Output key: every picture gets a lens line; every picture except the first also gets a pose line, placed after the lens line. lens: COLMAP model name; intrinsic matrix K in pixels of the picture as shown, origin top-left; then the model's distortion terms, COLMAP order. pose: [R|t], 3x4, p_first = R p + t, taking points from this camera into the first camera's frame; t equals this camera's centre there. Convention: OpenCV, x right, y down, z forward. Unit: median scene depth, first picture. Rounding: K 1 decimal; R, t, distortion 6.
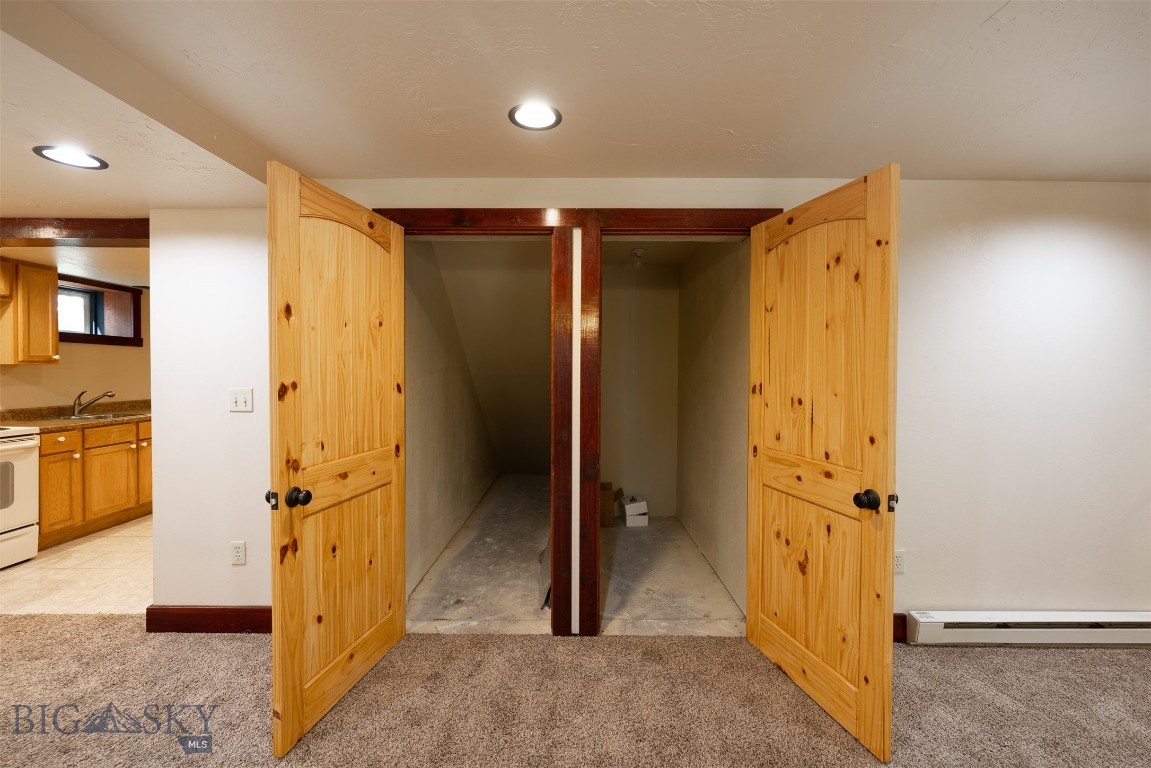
lens RADIAL K [[480.0, 0, 576.2], [0, 480.0, 379.2], [0, 0, 1]] dist [0.000736, 0.000403]
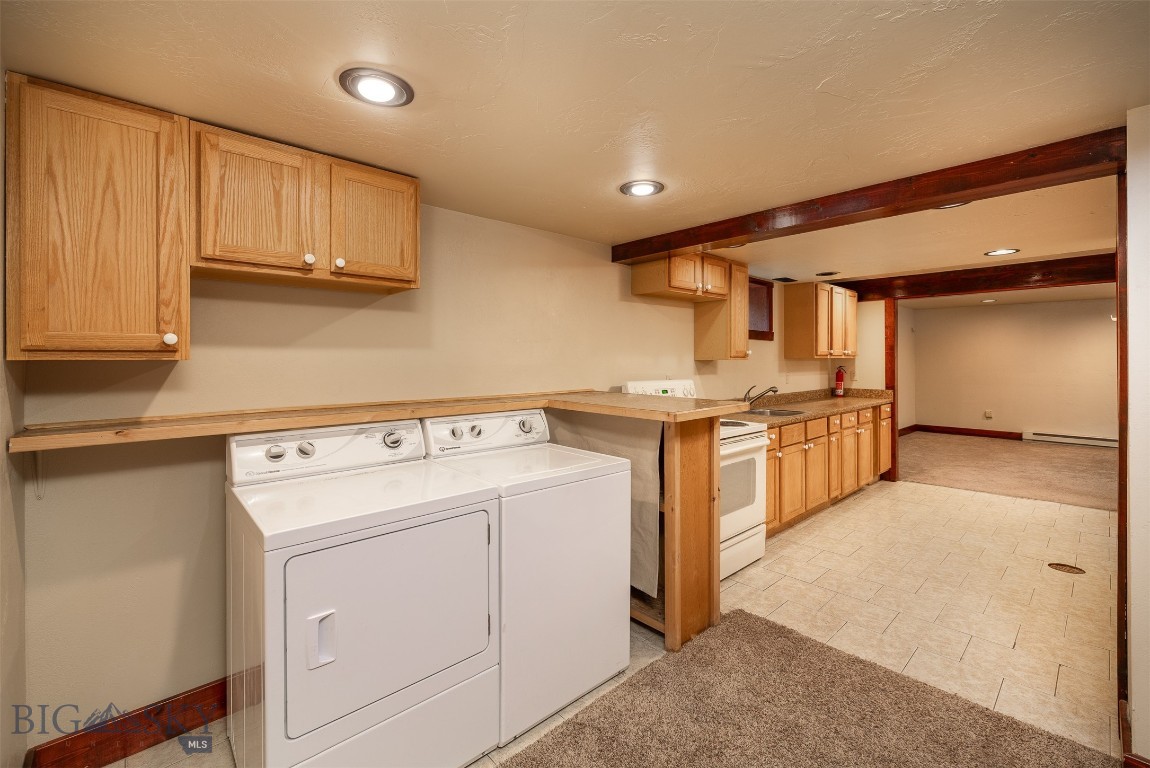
lens RADIAL K [[479.6, 0, 580.9], [0, 479.6, 363.5], [0, 0, 1]] dist [0.000736, 0.000403]
pose [[0.679746, -0.008662, -0.733397, -0.590285], [-0.008055, 0.999782, -0.019275, 0.000286], [0.733403, 0.019010, 0.679528, 0.051744]]
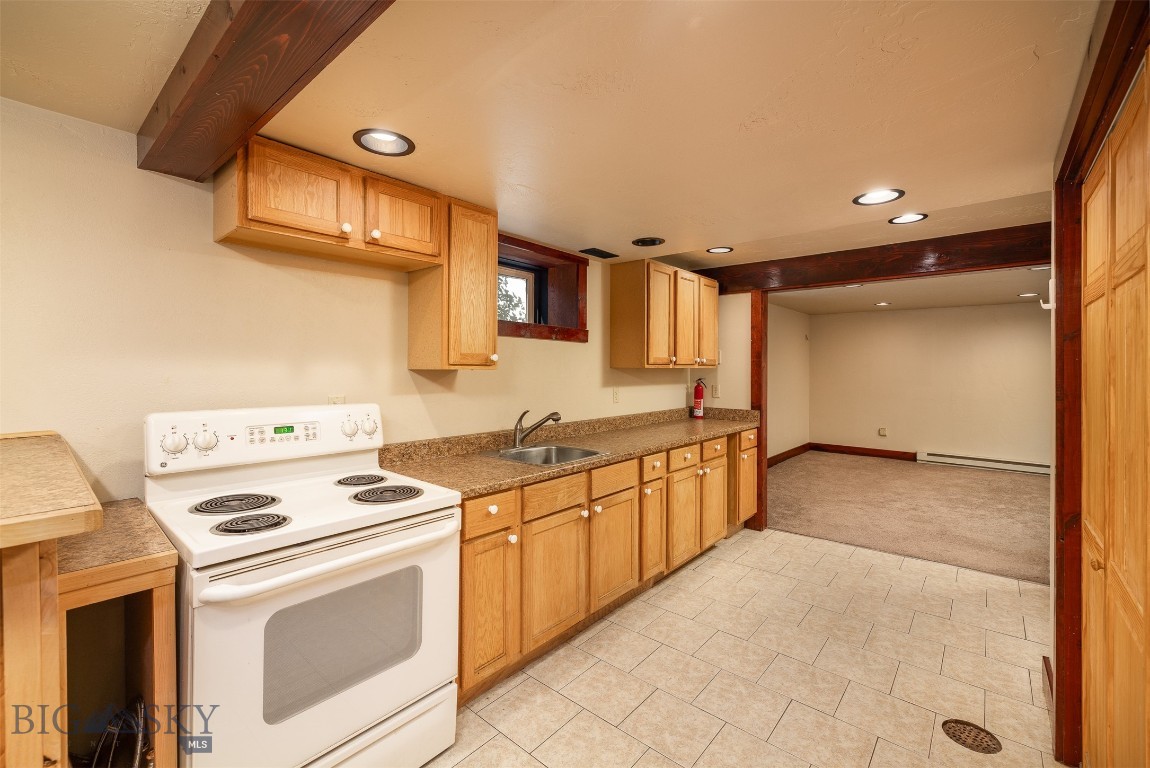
lens RADIAL K [[479.6, 0, 575.4], [0, 479.6, 372.9], [0, 0, 1]] dist [0.000736, 0.000403]
pose [[0.761712, -0.002482, -0.647911, -0.621102], [-0.012427, 0.999753, -0.018439, -0.016334], [0.647797, 0.022097, 0.761493, 0.615589]]
